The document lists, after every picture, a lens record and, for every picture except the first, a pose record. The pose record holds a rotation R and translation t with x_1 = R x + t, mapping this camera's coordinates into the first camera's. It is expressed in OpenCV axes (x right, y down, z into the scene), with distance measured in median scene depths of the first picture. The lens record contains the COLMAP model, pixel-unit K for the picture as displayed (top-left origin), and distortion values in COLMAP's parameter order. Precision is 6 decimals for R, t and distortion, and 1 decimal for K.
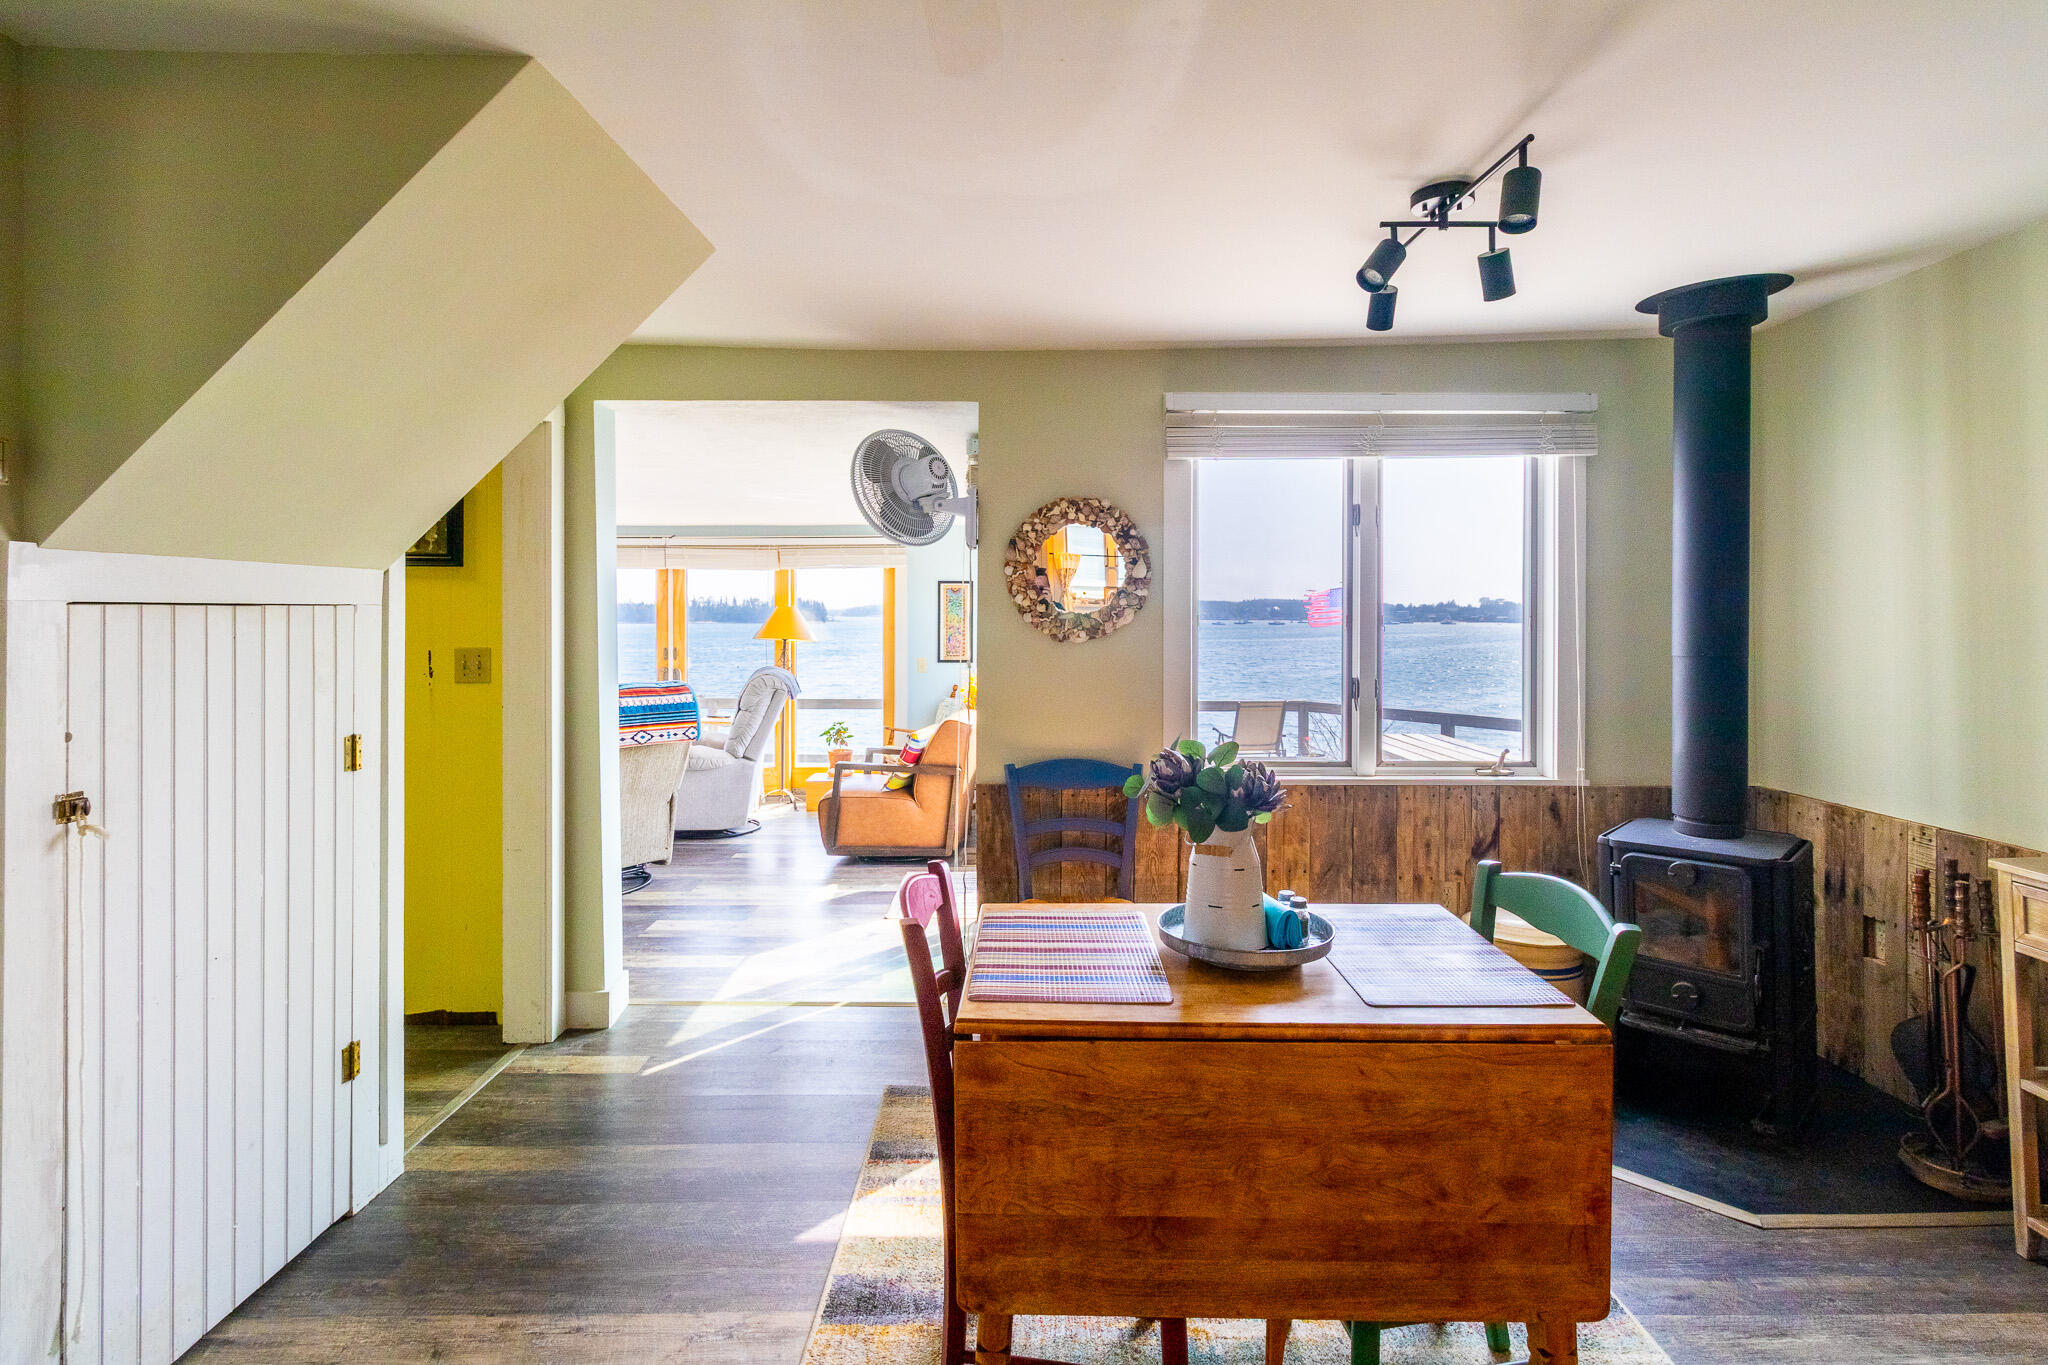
lens RADIAL K [[1017.6, 0, 1020.7], [0, 1017.6, 613.4], [0, 0, 1]] dist [0.001073, 0.000009]
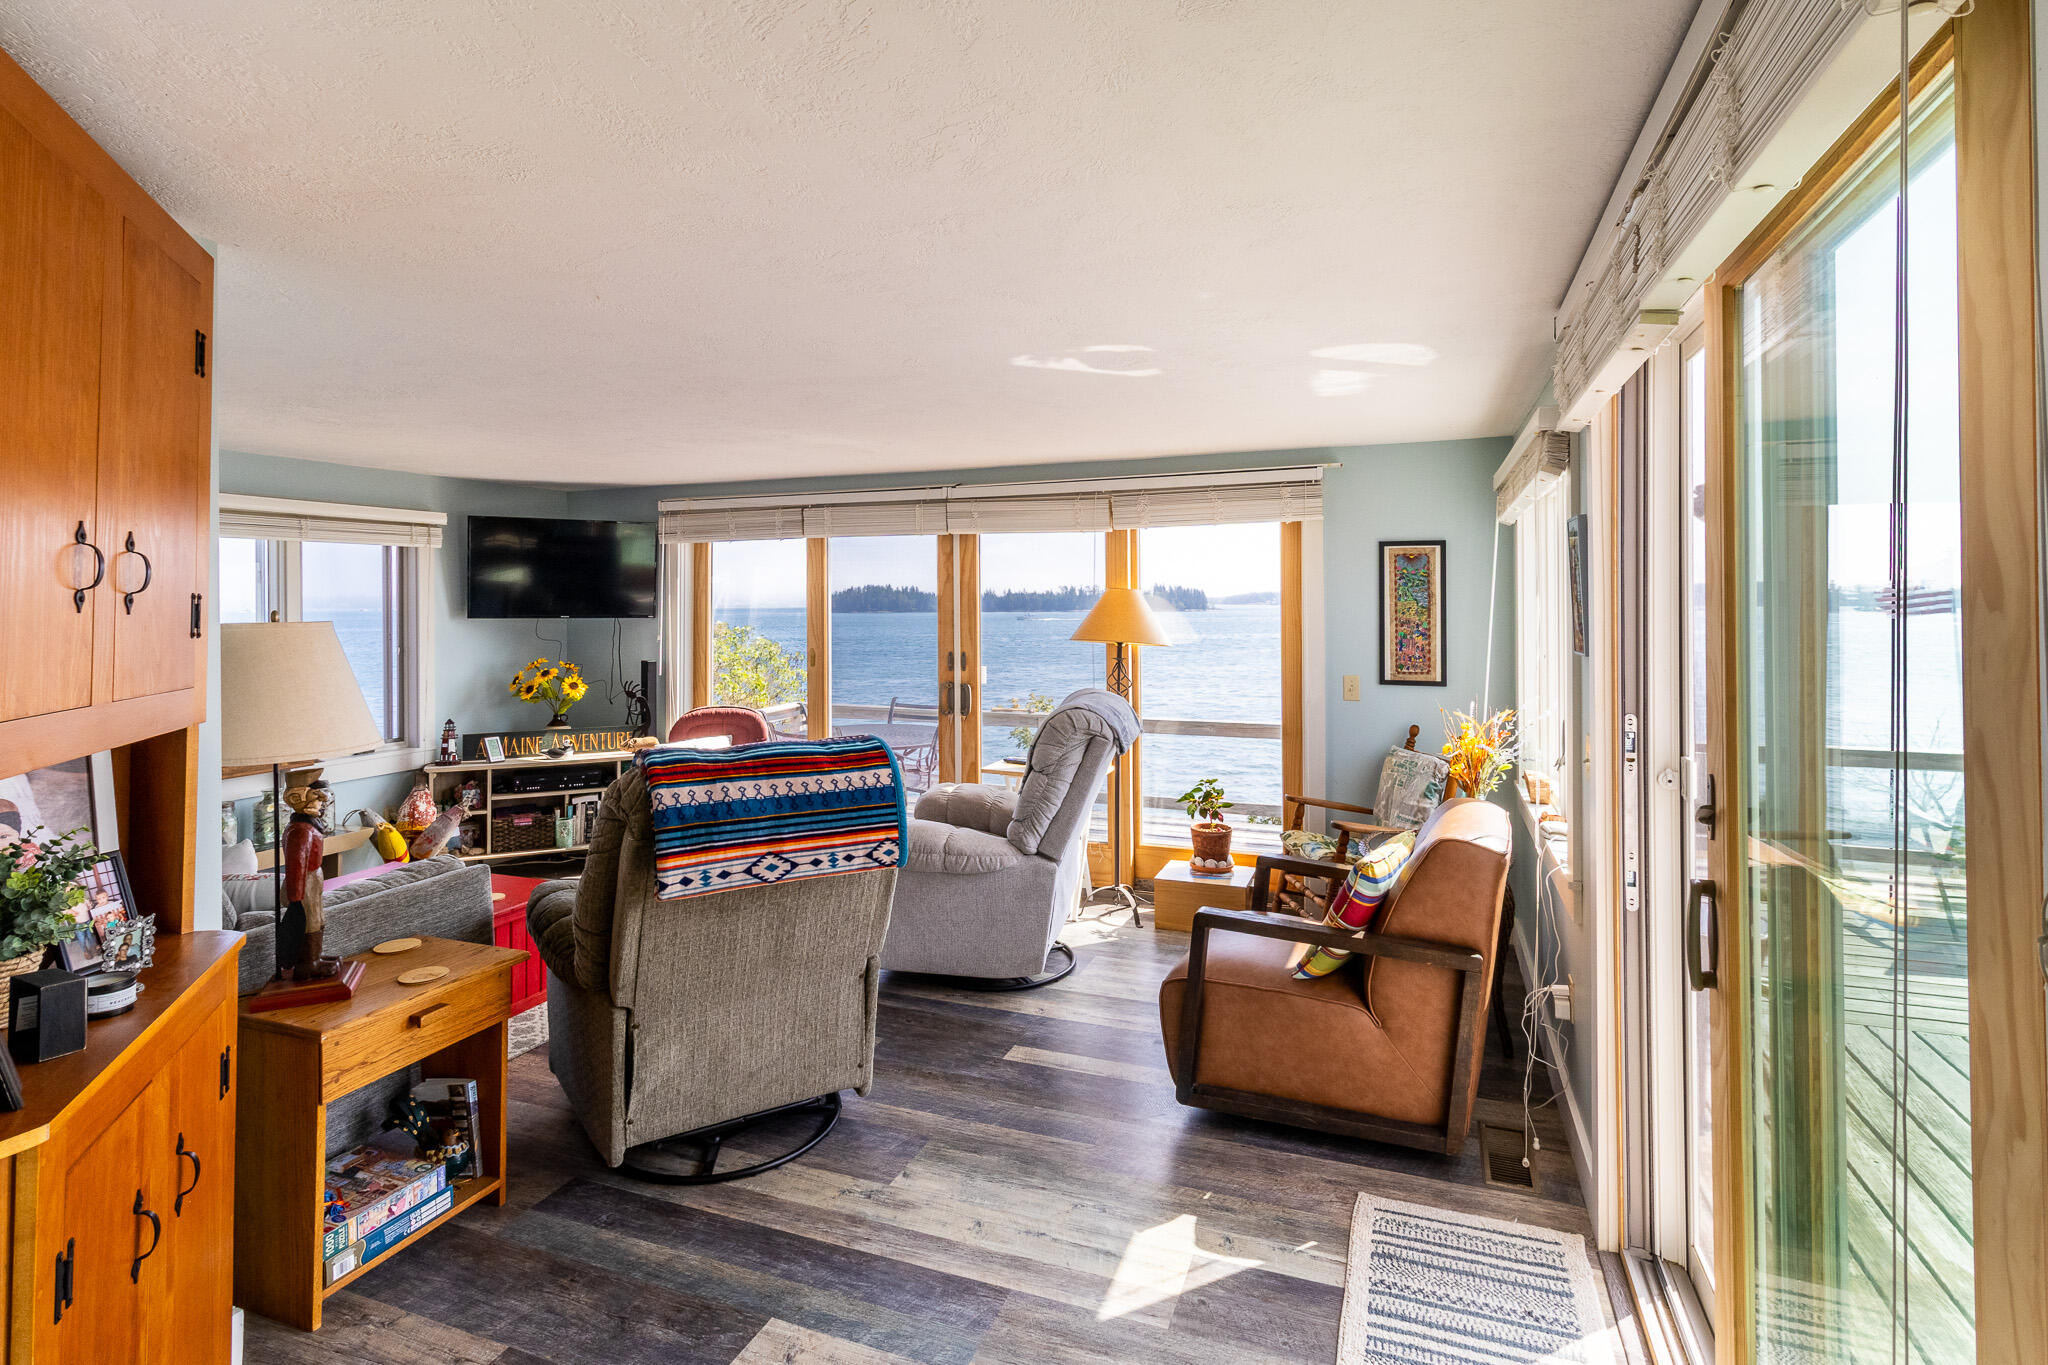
lens RADIAL K [[998.7, 0, 1029.4], [0, 998.7, 595.9], [0, 0, 1]] dist [-0.000107, 0.001026]
pose [[0.934092, -0.007341, -0.356957, -0.071849], [0.005338, 0.999964, -0.006596, 0.001275], [0.356993, 0.004256, 0.934098, 0.447510]]
